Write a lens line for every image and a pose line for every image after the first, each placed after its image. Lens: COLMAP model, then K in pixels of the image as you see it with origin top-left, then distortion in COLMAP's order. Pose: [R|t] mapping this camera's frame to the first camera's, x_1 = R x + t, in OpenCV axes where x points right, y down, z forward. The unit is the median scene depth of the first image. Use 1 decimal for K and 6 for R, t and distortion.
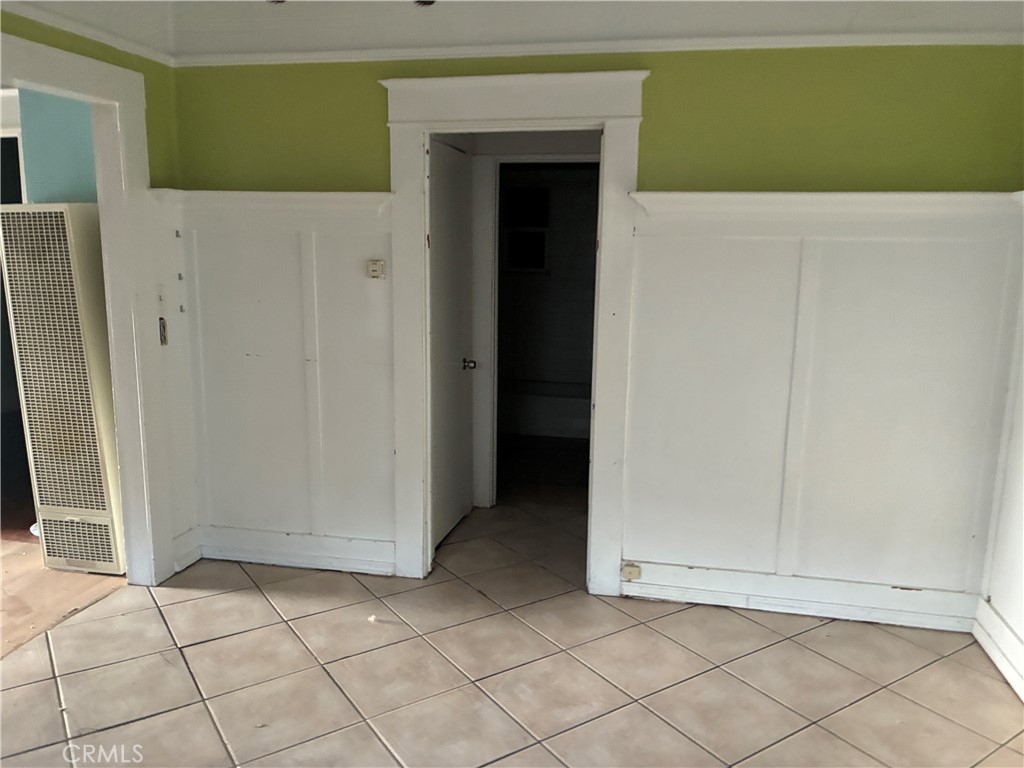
lens RADIAL K [[771.6, 0, 514.7], [0, 771.6, 393.1], [0, 0, 1]] dist [0.081015, -0.106827]
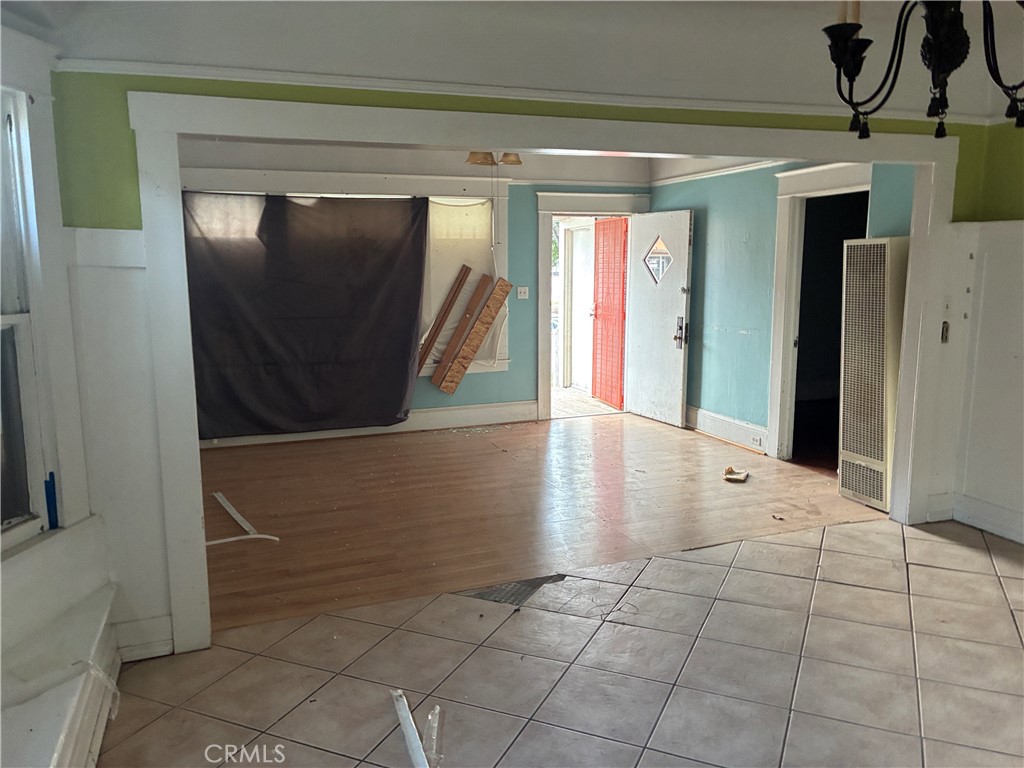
lens RADIAL K [[771.6, 0, 514.7], [0, 771.6, 393.1], [0, 0, 1]] dist [0.081015, -0.106827]
pose [[0.521666, 0.125549, -0.843861, 0.283265], [-0.137311, 0.988573, 0.062195, 0.037570], [0.842028, 0.083426, 0.532944, -0.279245]]
